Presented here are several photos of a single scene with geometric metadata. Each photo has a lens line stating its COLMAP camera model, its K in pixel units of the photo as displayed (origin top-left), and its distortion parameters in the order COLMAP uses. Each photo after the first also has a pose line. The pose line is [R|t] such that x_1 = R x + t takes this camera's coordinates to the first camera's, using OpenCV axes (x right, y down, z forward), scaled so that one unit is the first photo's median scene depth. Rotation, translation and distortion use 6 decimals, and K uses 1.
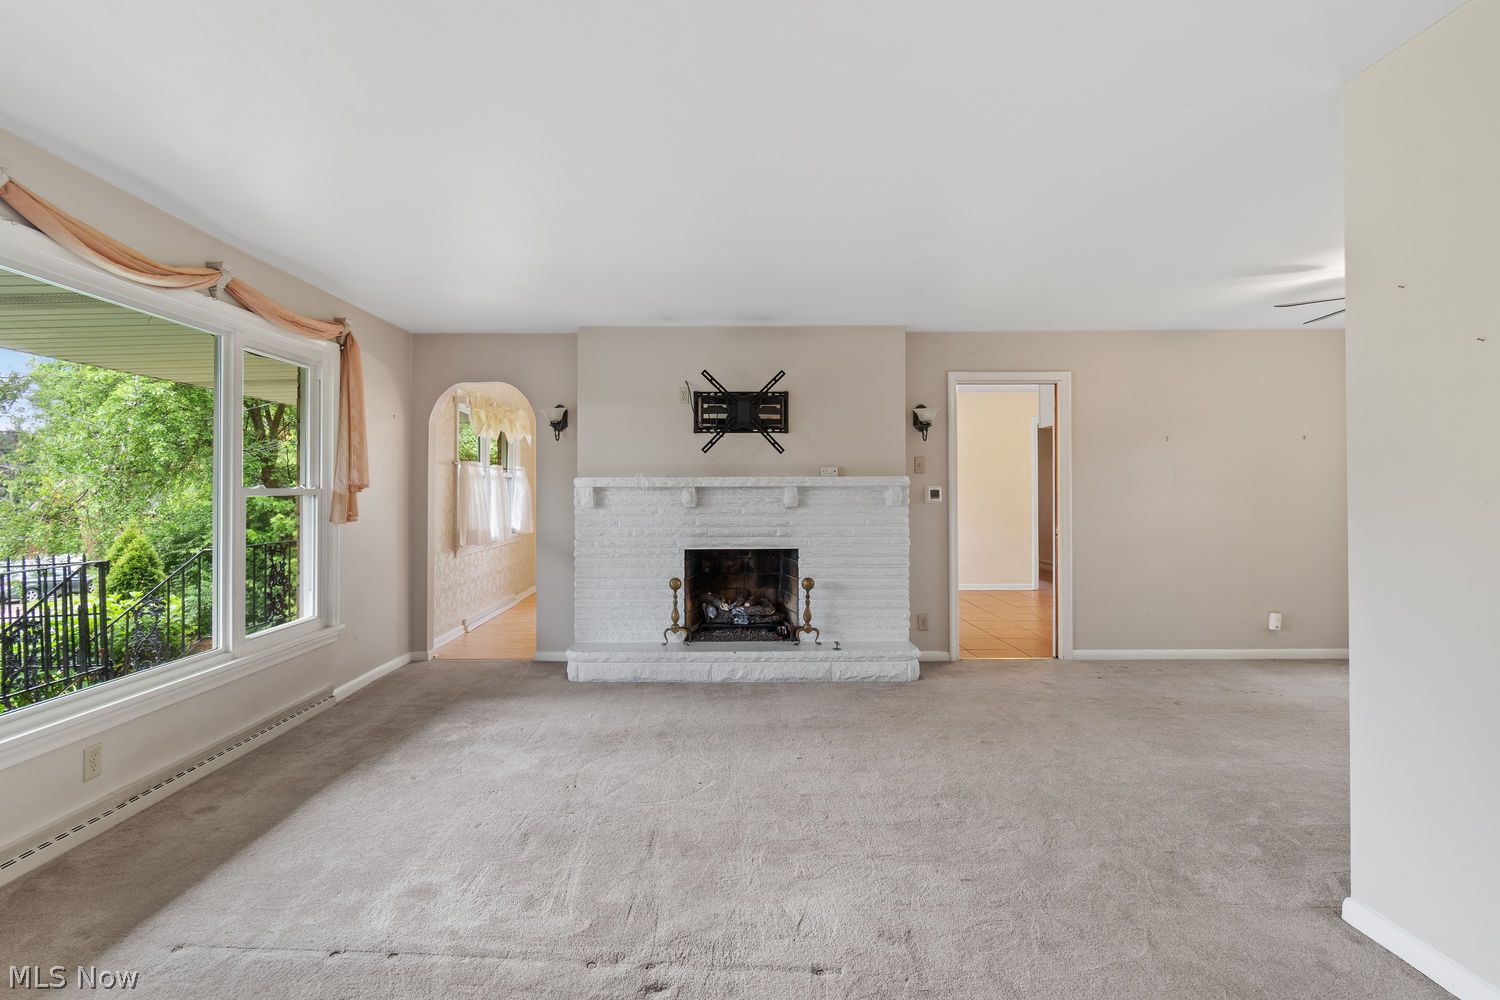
lens RADIAL K [[658.0, 0, 750.0], [0, 658.0, 500.0], [0, 0, 1]] dist [-0.000021, -0.000888]
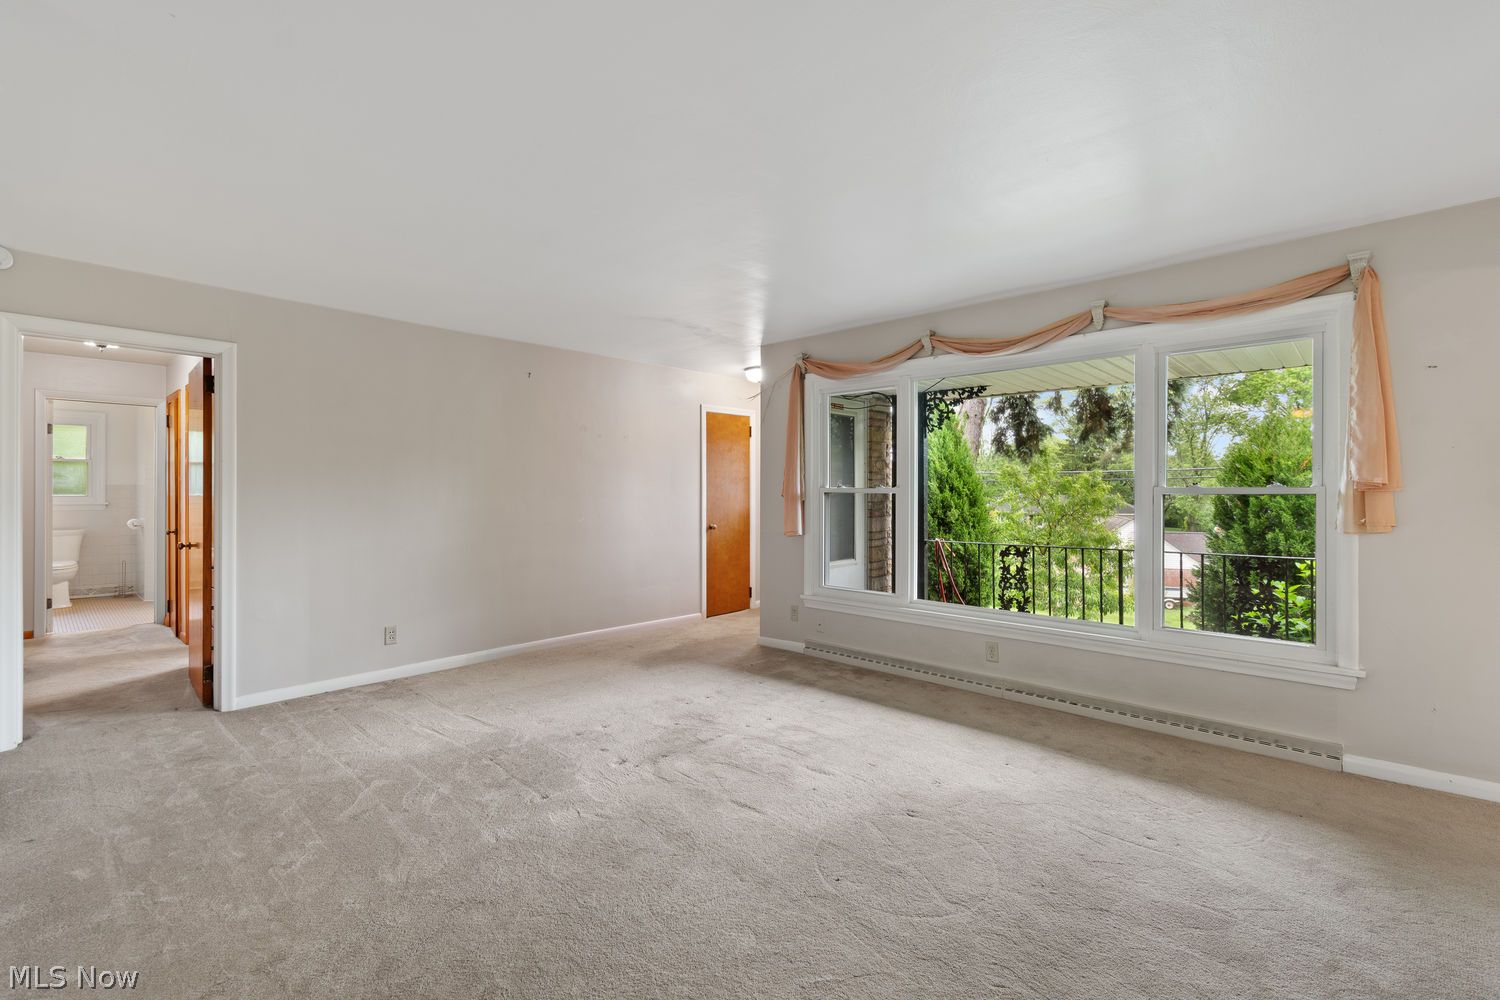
lens RADIAL K [[658.0, 0, 750.0], [0, 658.0, 500.0], [0, 0, 1]] dist [-0.000021, -0.000888]
pose [[-0.706920, 0.005683, -0.707270, 0.413084], [-0.002713, 0.999939, 0.010745, -0.004854], [0.707288, 0.009515, -0.706861, 1.151024]]
